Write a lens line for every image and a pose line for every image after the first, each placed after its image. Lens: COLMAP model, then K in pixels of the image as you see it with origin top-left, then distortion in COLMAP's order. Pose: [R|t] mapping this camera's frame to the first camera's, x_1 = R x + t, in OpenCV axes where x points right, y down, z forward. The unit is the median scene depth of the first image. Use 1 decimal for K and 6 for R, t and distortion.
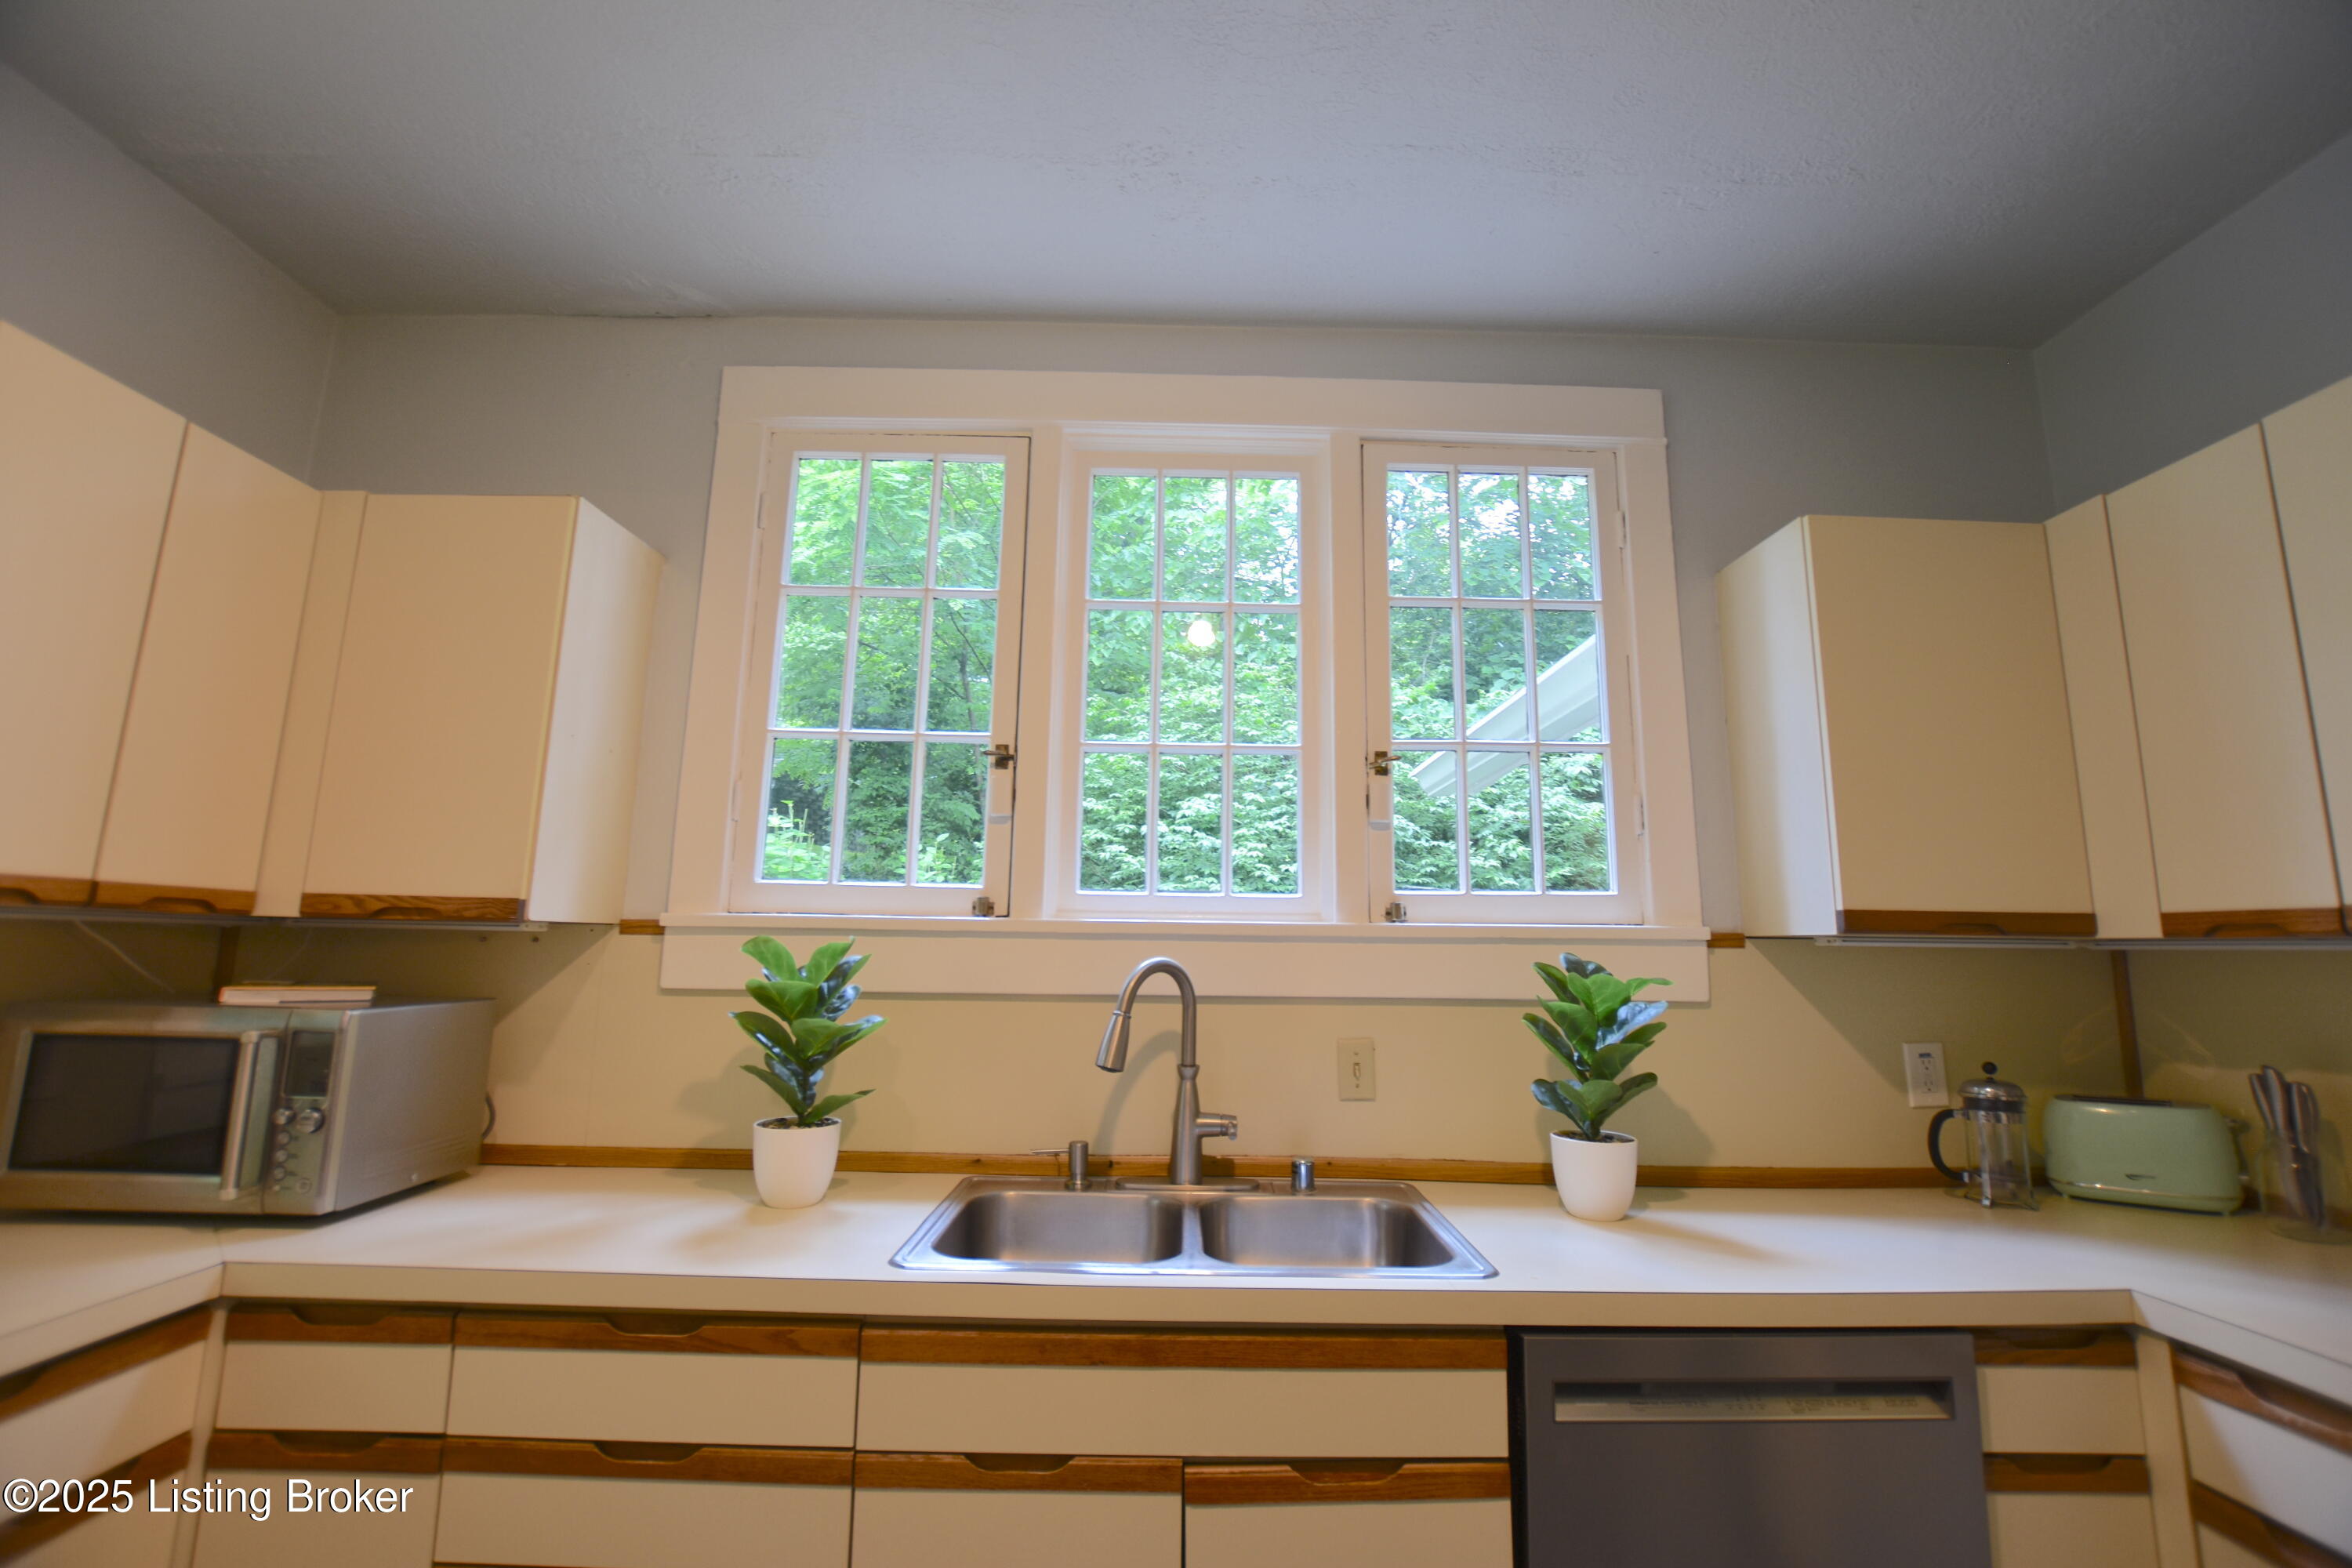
lens RADIAL K [[1036.8, 0, 1181.1], [0, 1036.8, 772.0], [0, 0, 1]] dist [-0.032257, 0.005292]
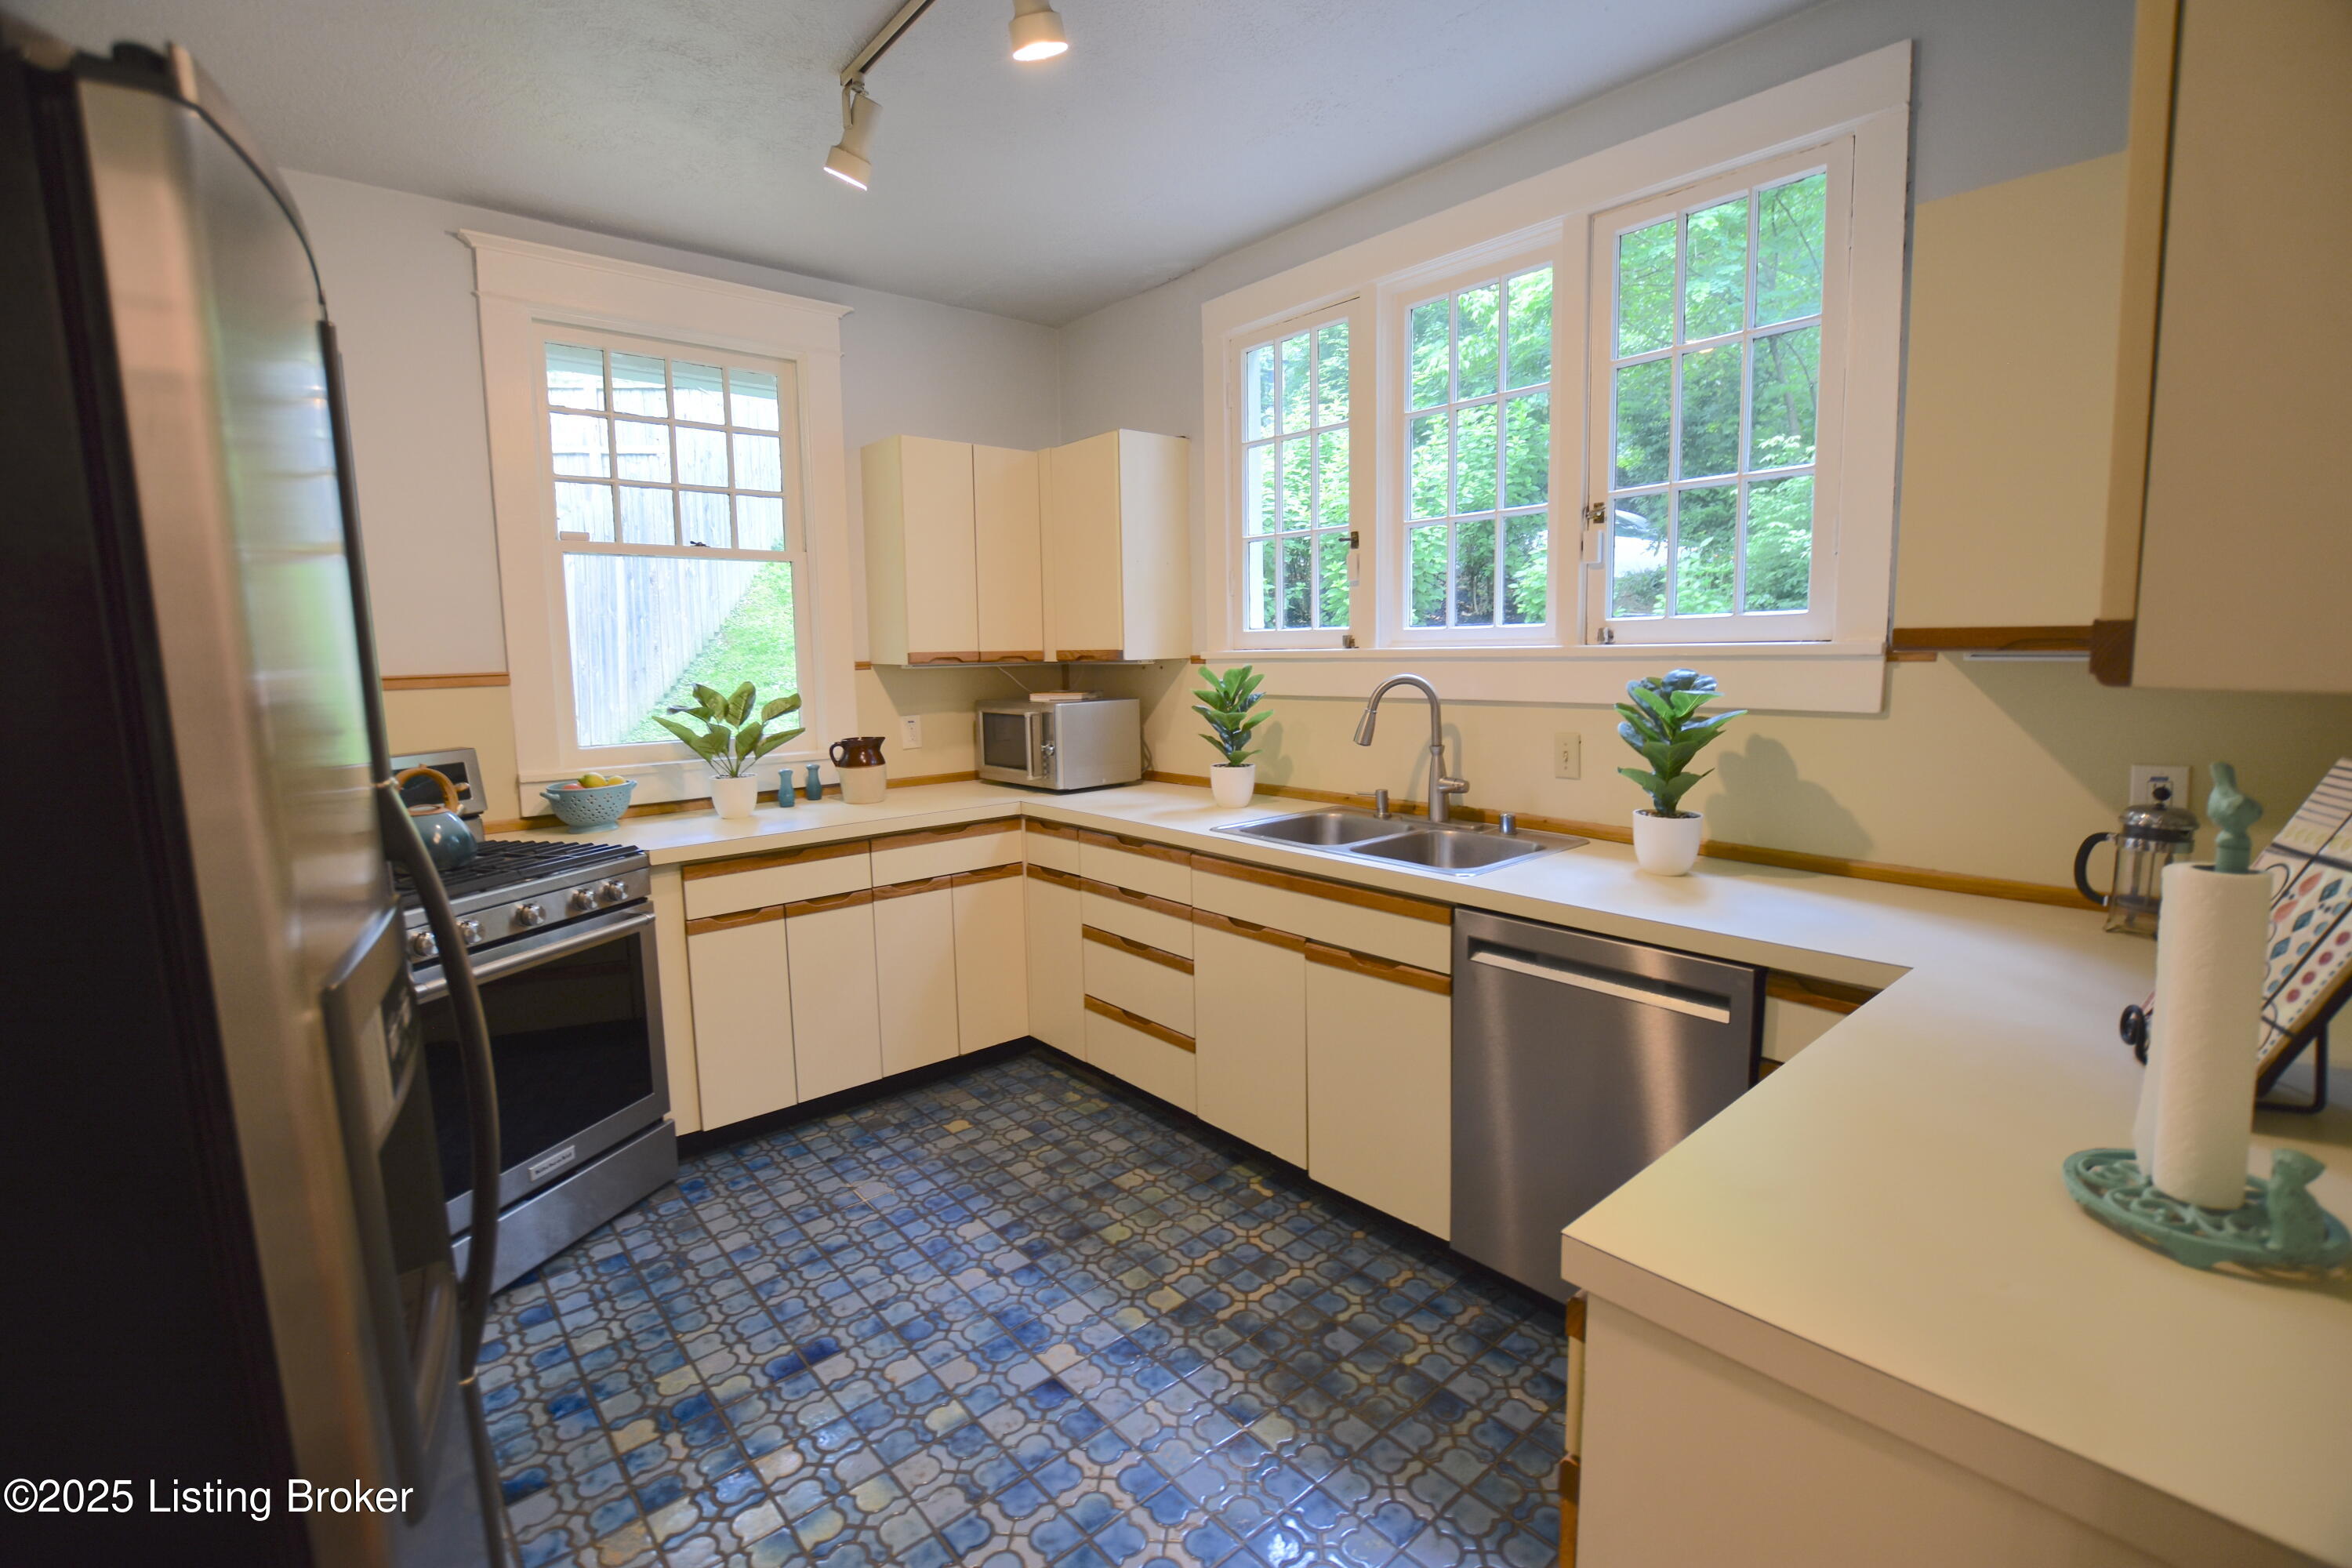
lens RADIAL K [[1036.8, 0, 1184.0], [0, 1036.8, 766.0], [0, 0, 1]] dist [-0.032257, 0.005292]
pose [[0.644010, 0.059768, -0.762679, 0.981425], [0.157005, 0.965396, 0.208230, -0.058729], [0.748733, -0.253847, 0.612341, -0.205024]]
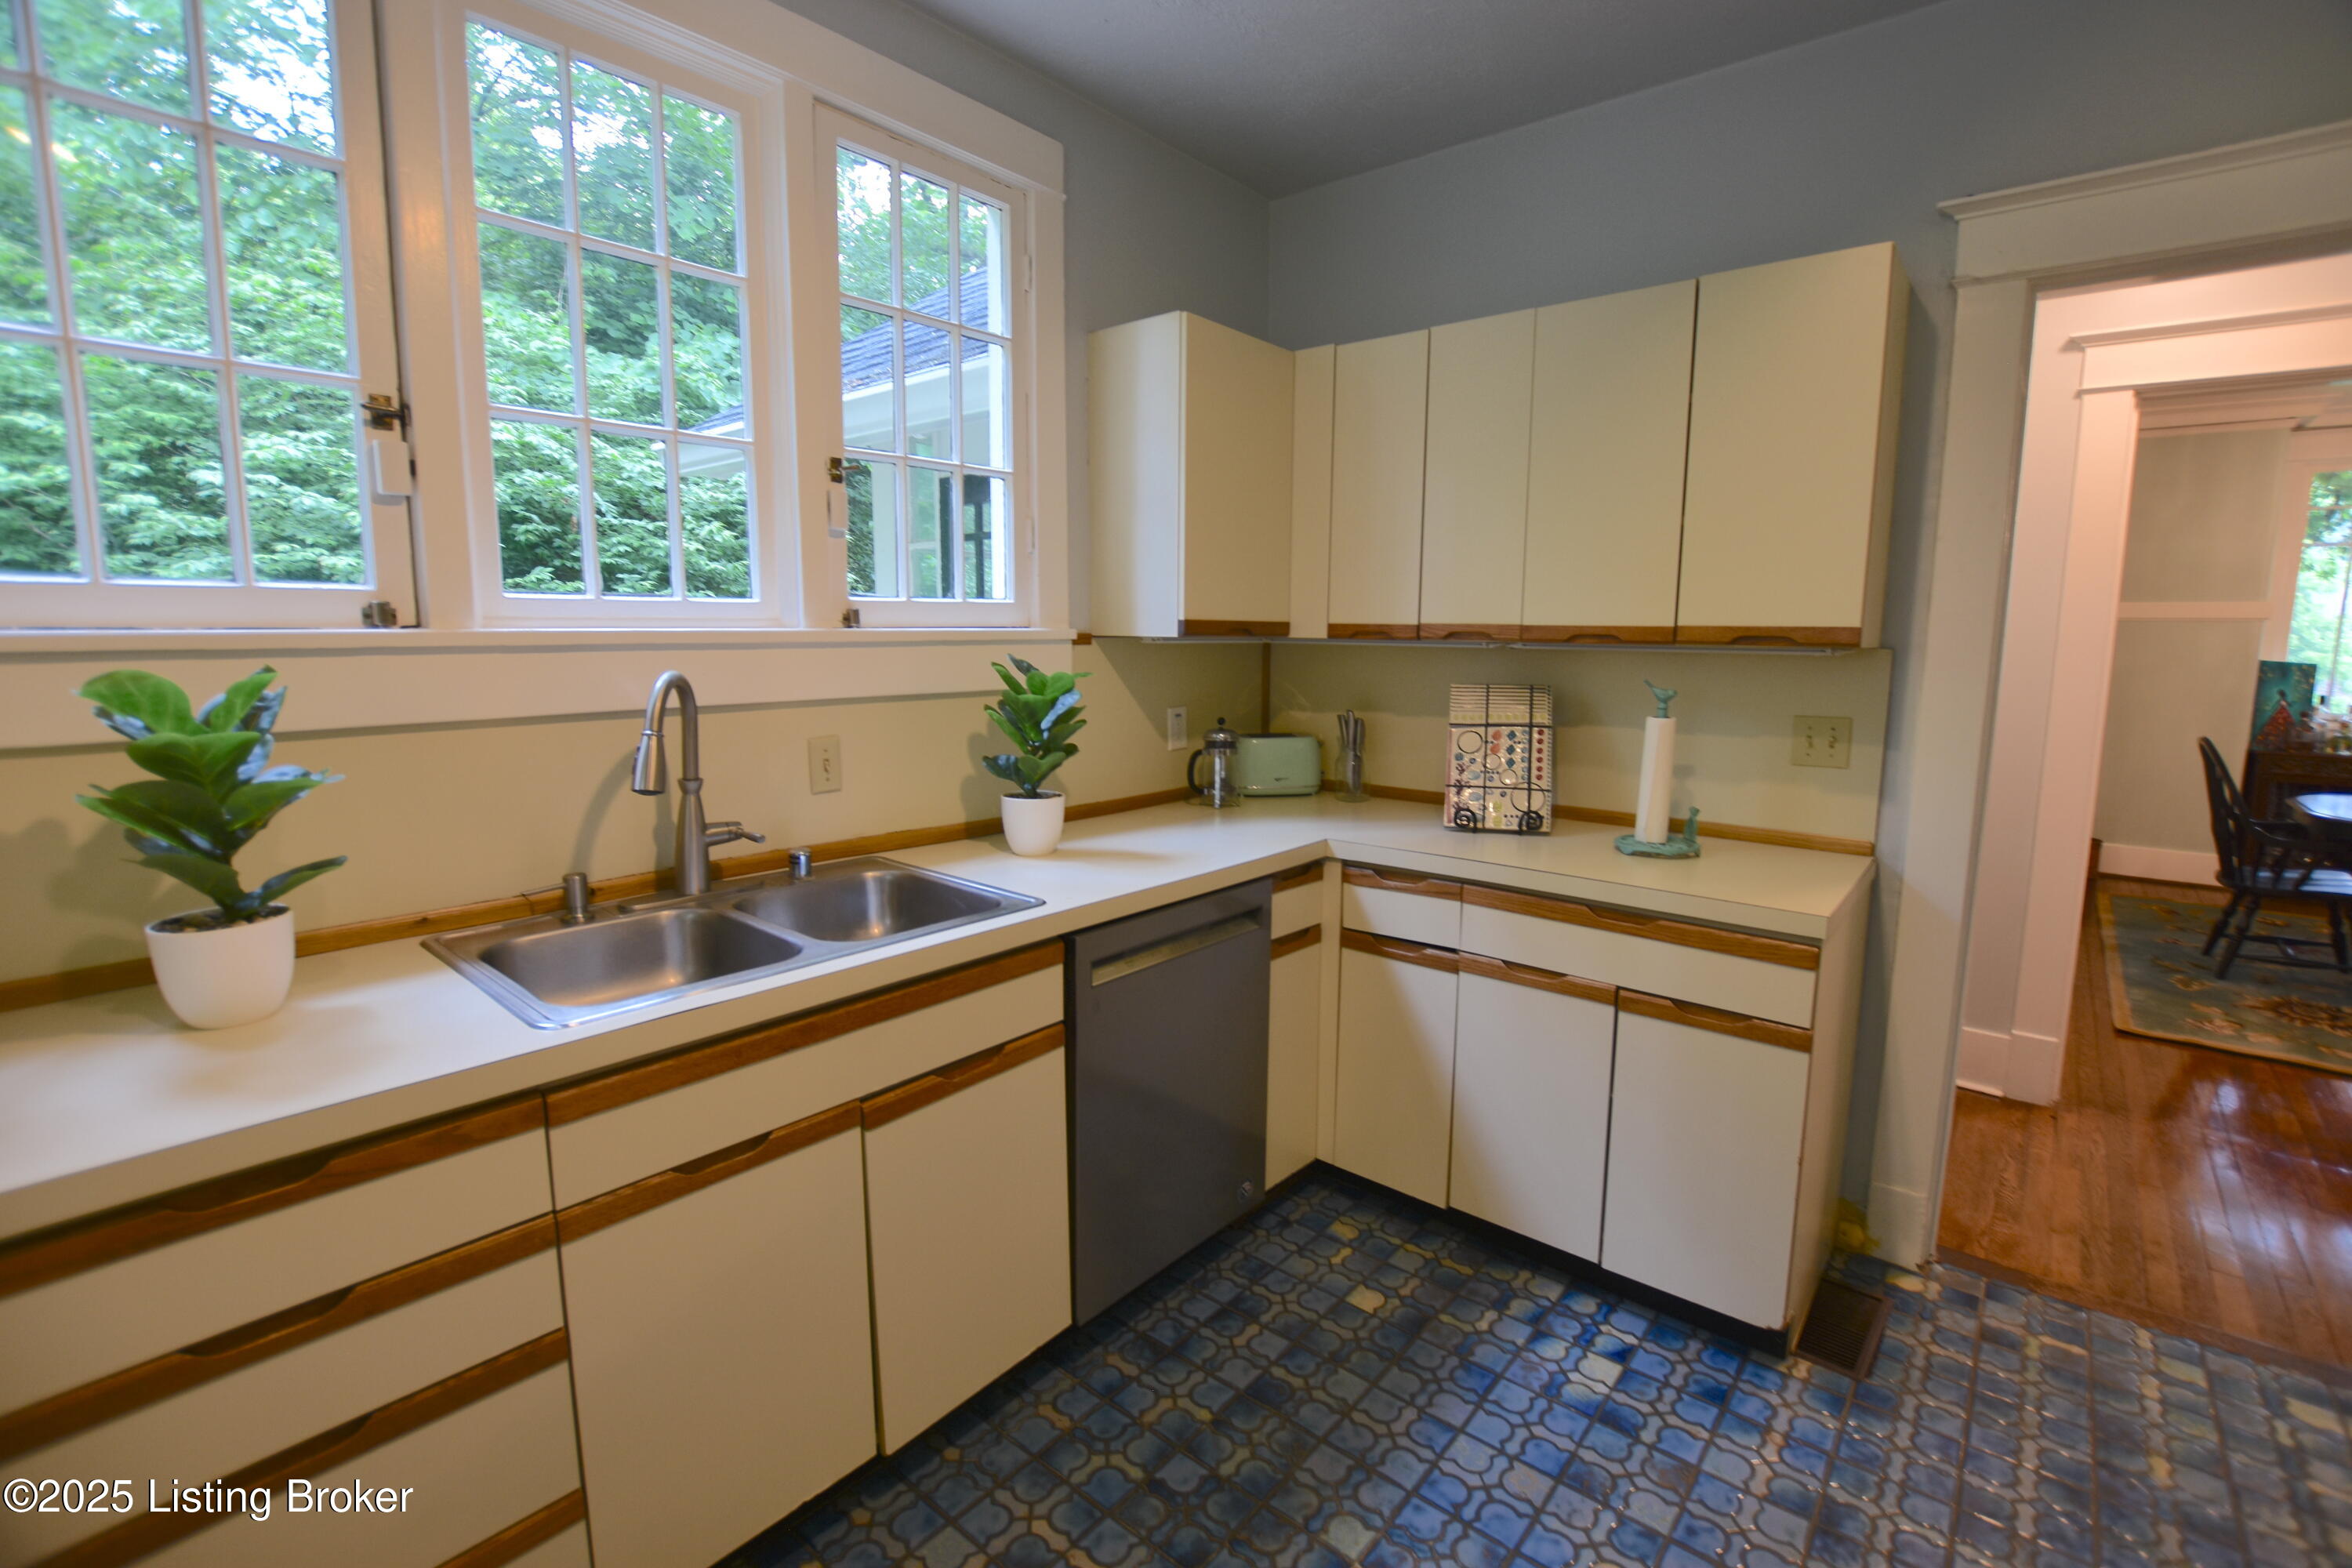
lens RADIAL K [[1036.8, 0, 1179.8], [0, 1036.8, 770.0], [0, 0, 1]] dist [-0.032257, 0.005292]
pose [[0.656274, -0.112722, 0.746055, -0.444447], [-0.122200, 0.959845, 0.252518, -0.026358], [-0.744561, -0.256889, 0.616147, 0.070381]]
